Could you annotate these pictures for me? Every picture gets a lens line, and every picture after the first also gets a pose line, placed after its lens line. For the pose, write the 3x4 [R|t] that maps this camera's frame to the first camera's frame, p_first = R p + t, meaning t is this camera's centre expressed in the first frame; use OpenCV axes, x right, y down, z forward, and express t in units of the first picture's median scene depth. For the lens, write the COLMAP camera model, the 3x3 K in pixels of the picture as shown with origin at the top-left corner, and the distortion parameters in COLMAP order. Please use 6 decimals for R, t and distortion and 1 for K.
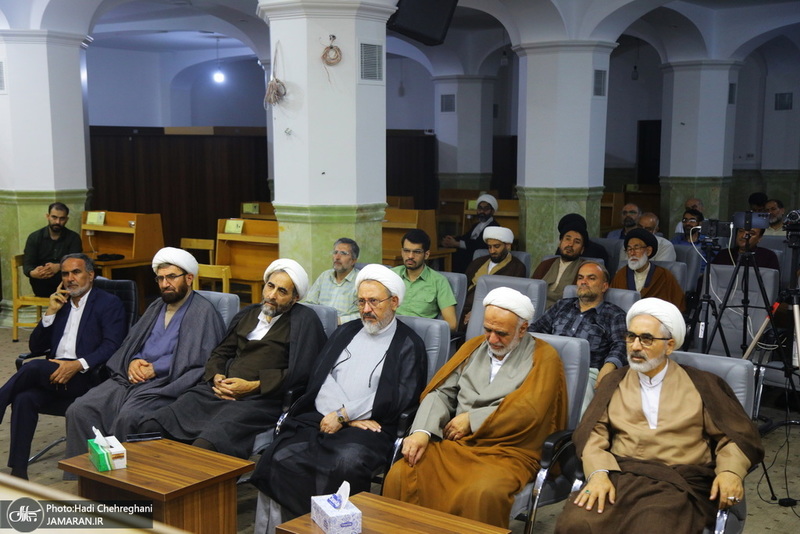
lens RADIAL K [[1027.1, 0, 400.6], [0, 1027.1, 266.4], [0, 0, 1]] dist [0.175728, 0.000000]
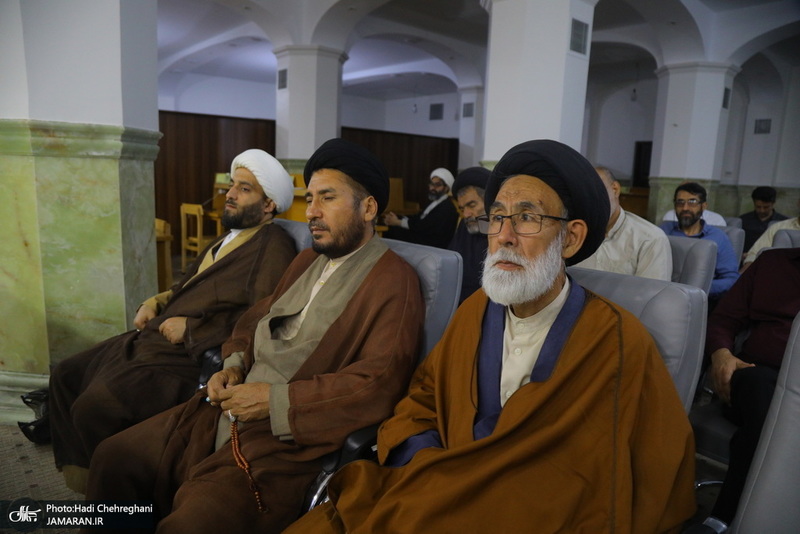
lens RADIAL K [[552.1, 0, 397.4], [0, 552.1, 271.4], [0, 0, 1]] dist [-0.100247, 0.048237]
pose [[0.979893, 0.075656, -0.184623, 0.300958], [-0.066642, 0.996284, 0.054555, -0.014391], [0.188065, -0.041154, 0.981294, 1.154282]]
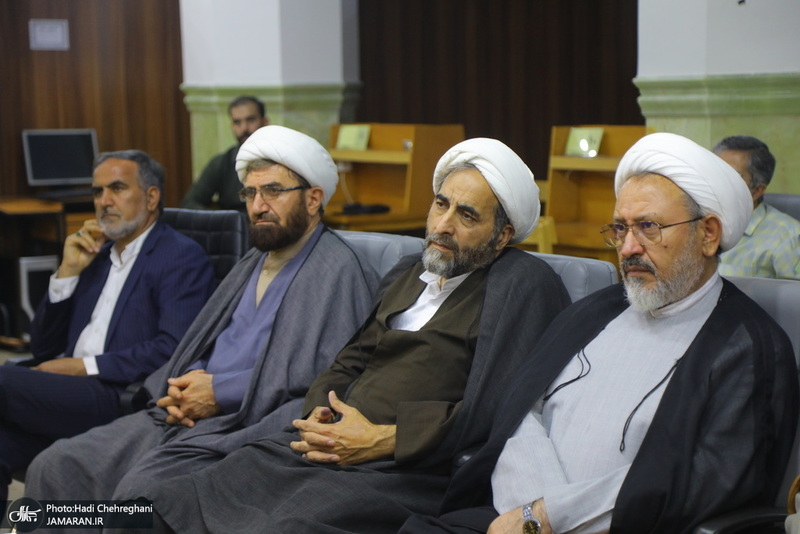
lens RADIAL K [[1848.3, 0, 396.6], [0, 1848.3, 275.1], [0, 0, 1]] dist [0.408971, 0.000000]
pose [[0.934356, 0.019483, -0.355807, 0.120666], [-0.021905, 0.999756, -0.002780, 0.050543], [0.355666, 0.010391, 0.934555, 0.297098]]
